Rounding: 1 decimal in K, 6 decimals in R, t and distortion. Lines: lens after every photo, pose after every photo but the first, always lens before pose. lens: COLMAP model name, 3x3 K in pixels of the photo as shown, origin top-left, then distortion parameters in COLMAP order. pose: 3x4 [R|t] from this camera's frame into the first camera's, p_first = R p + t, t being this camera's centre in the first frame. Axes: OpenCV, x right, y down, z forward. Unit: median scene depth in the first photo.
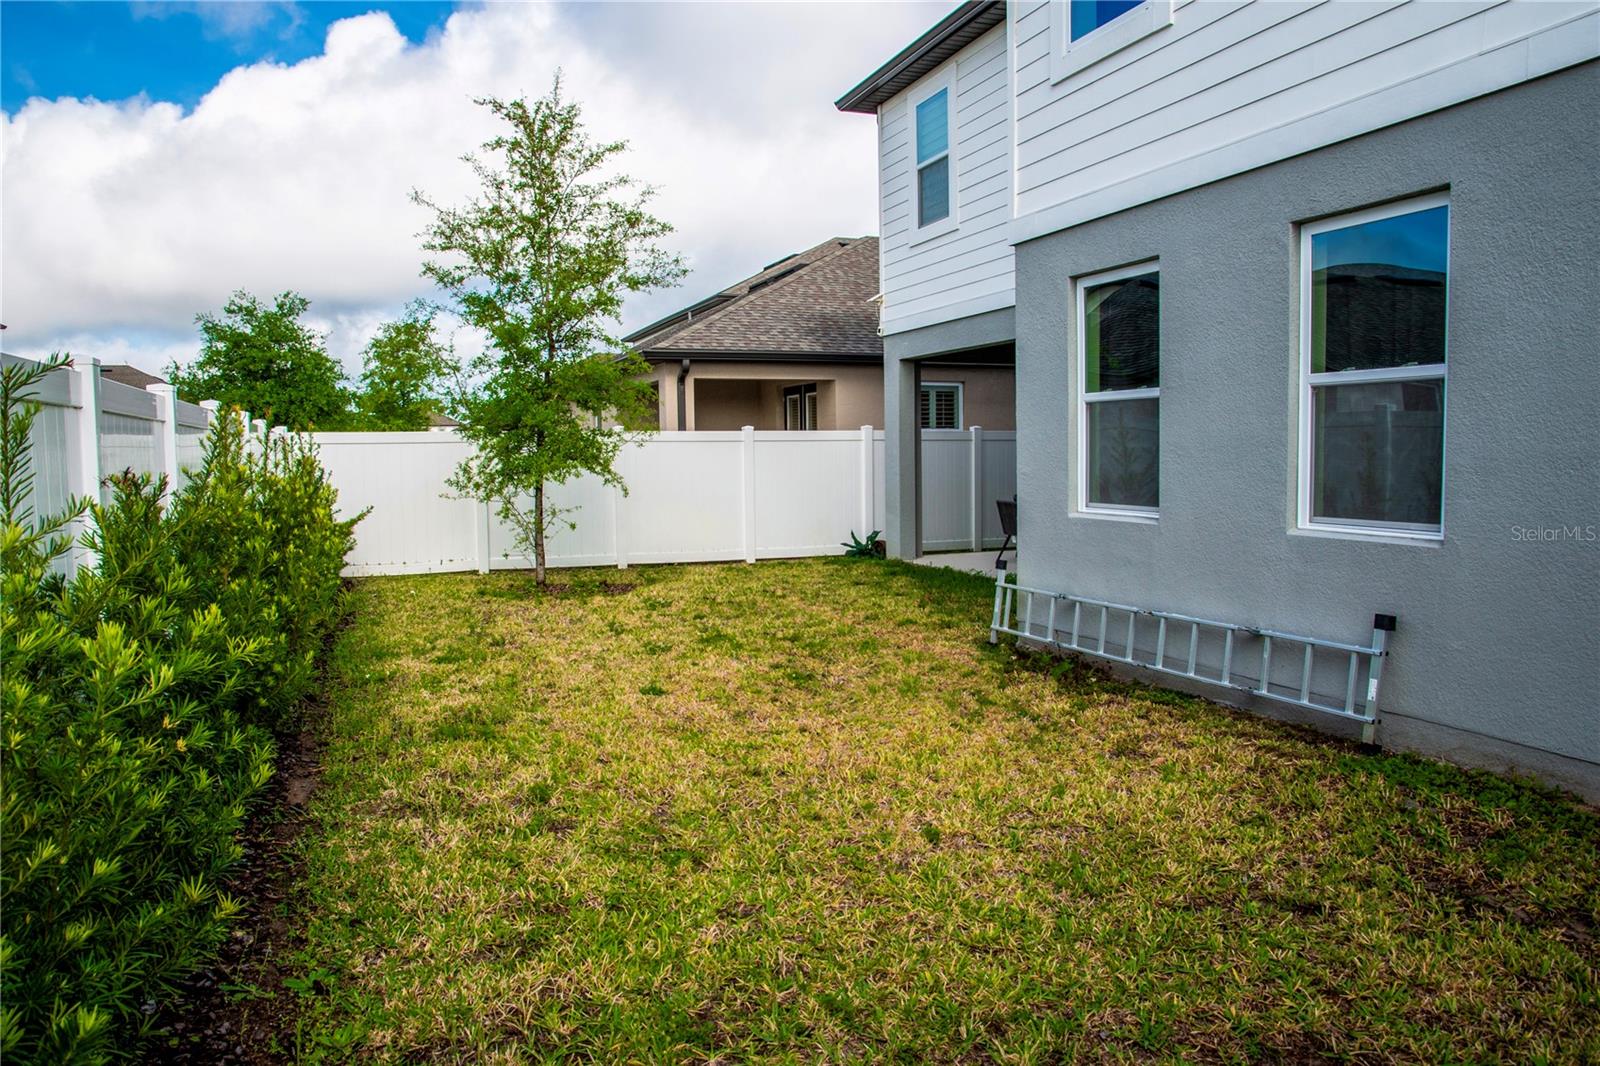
lens RADIAL K [[1116.0, 0, 805.3], [0, 1116.0, 545.1], [0, 0, 1]] dist [-0.116333, 0.083118]
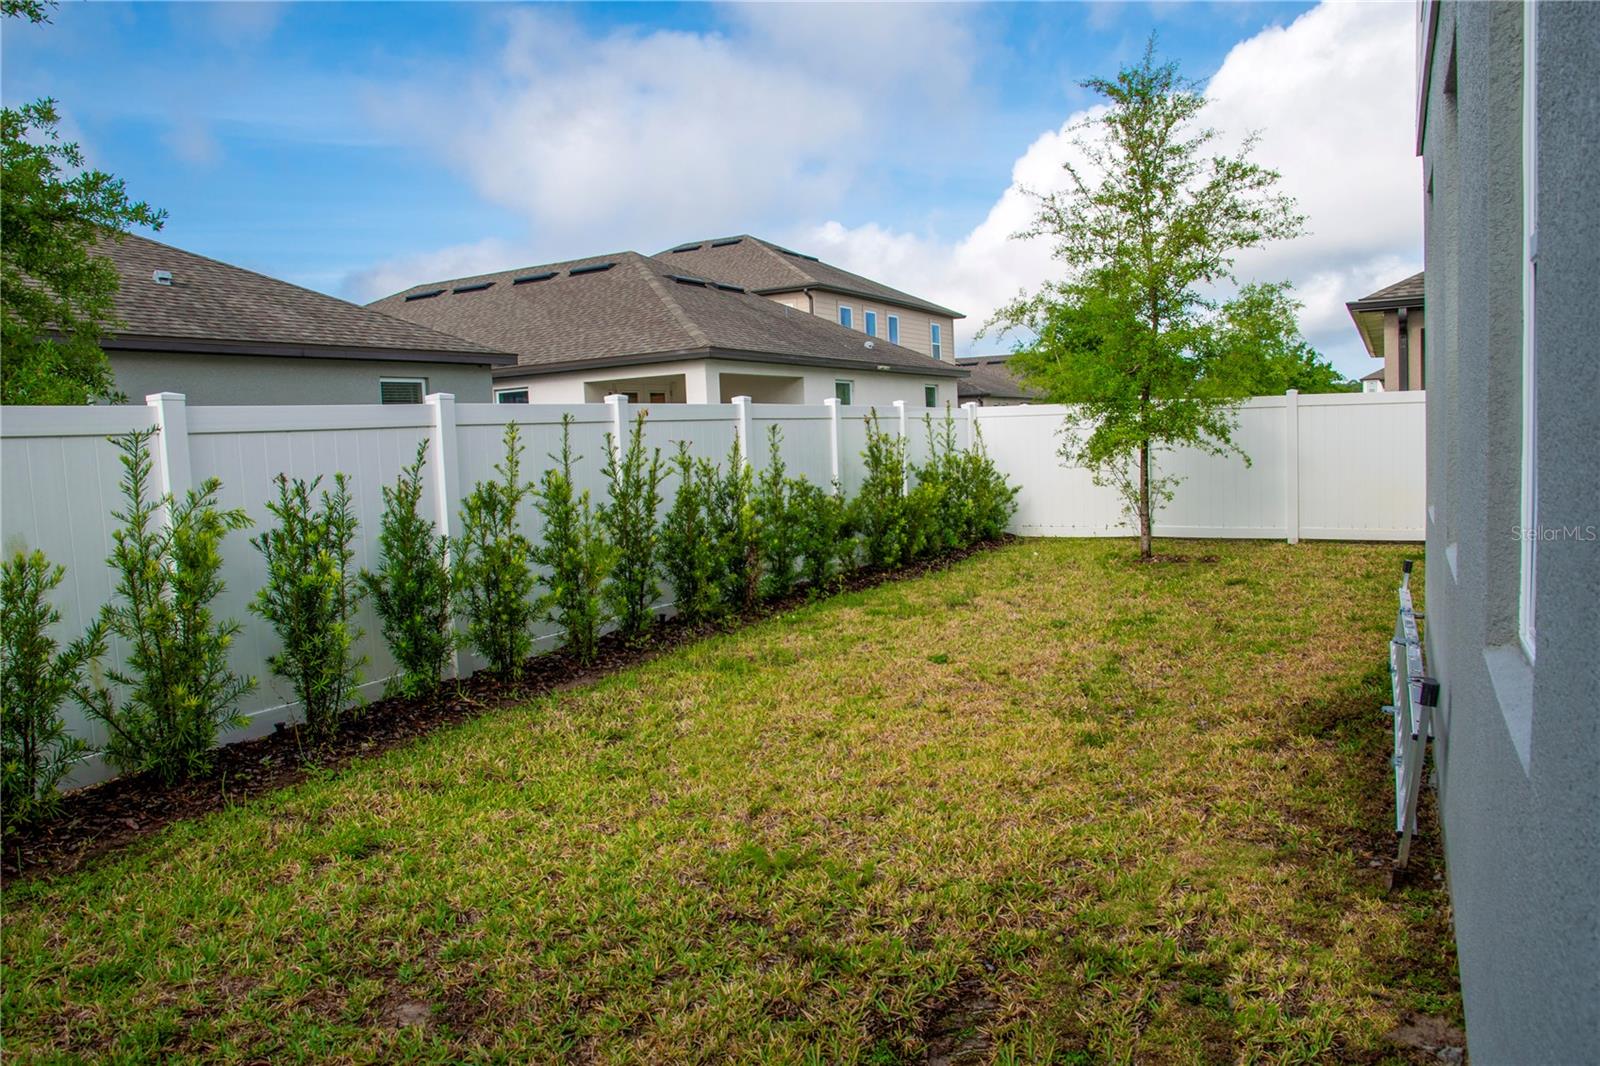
lens RADIAL K [[1116.0, 0, 809.3], [0, 1116.0, 523.2], [0, 0, 1]] dist [-0.116333, 0.083118]
pose [[0.648933, 0.047732, -0.759347, 0.313909], [-0.032849, 0.998857, 0.034715, -0.016452], [0.760136, 0.002416, 0.649759, 0.118684]]
